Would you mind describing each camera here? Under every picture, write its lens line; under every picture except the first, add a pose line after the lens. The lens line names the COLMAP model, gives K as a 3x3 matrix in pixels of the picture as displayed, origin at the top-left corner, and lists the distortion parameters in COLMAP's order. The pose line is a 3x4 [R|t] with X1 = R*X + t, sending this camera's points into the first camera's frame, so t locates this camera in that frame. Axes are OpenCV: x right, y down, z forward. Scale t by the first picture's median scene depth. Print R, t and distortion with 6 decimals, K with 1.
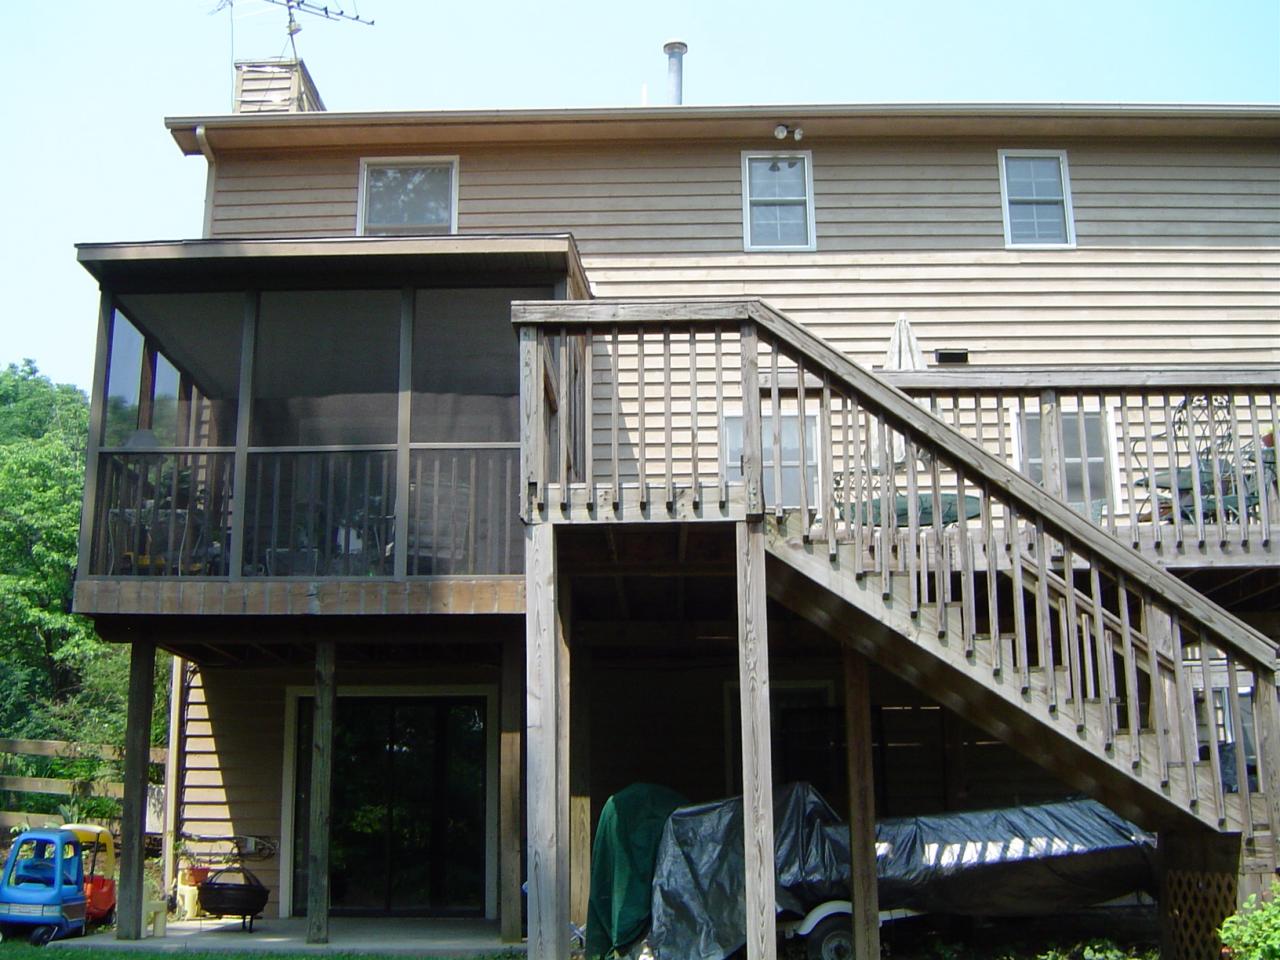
lens RADIAL K [[1456.5, 0, 640.0], [0, 1456.5, 480.0], [0, 0, 1]] dist [-0.096378, -0.022856]
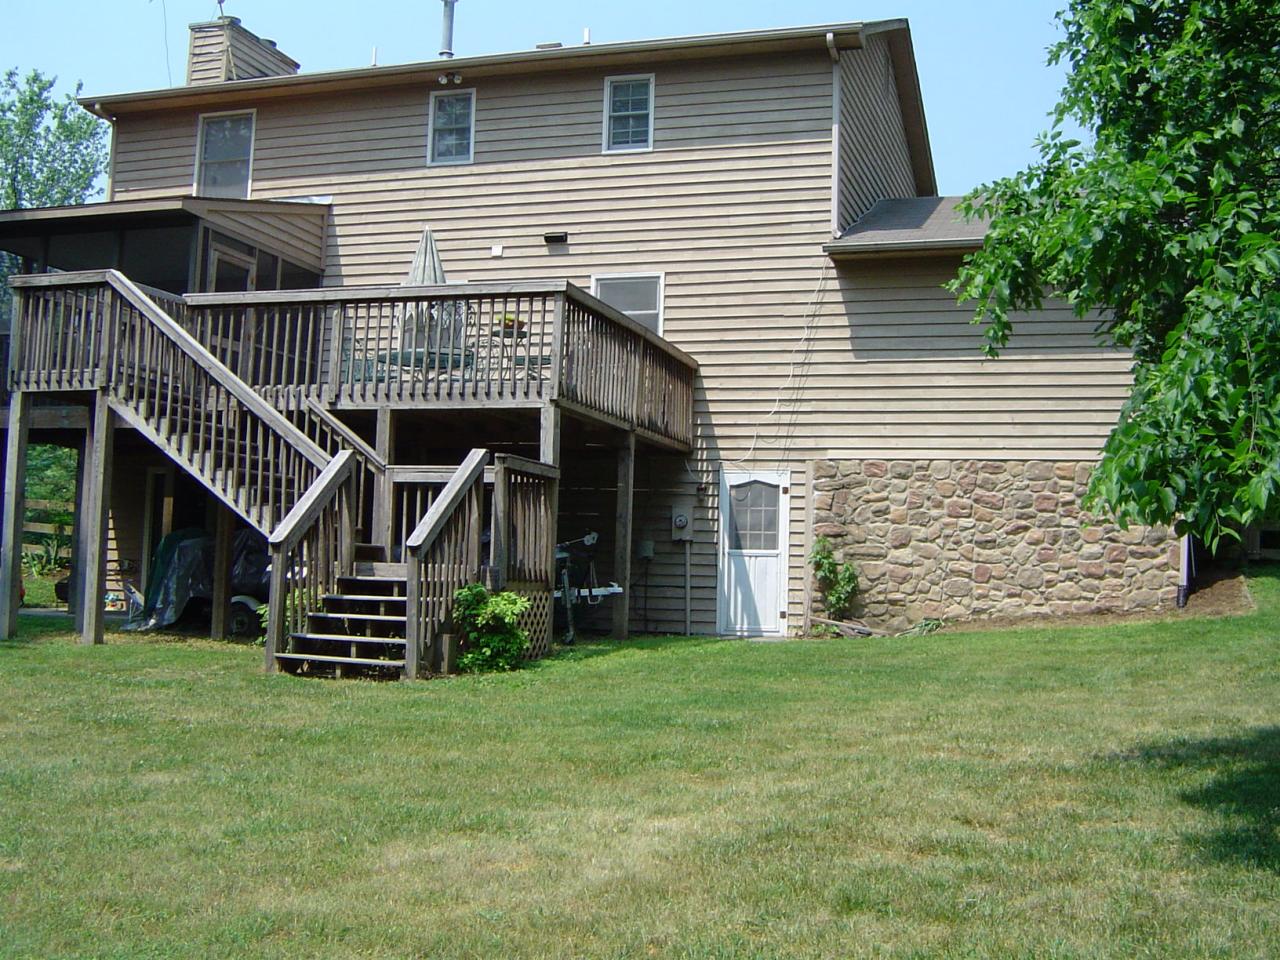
lens RADIAL K [[1456.5, 0, 640.0], [0, 1456.5, 480.0], [0, 0, 1]] dist [-0.096378, -0.022856]
pose [[0.955844, 0.016711, -0.293398, 0.733038], [0.029208, 0.988036, 0.151432, -0.067362], [0.292419, -0.153315, 0.943920, -0.336522]]
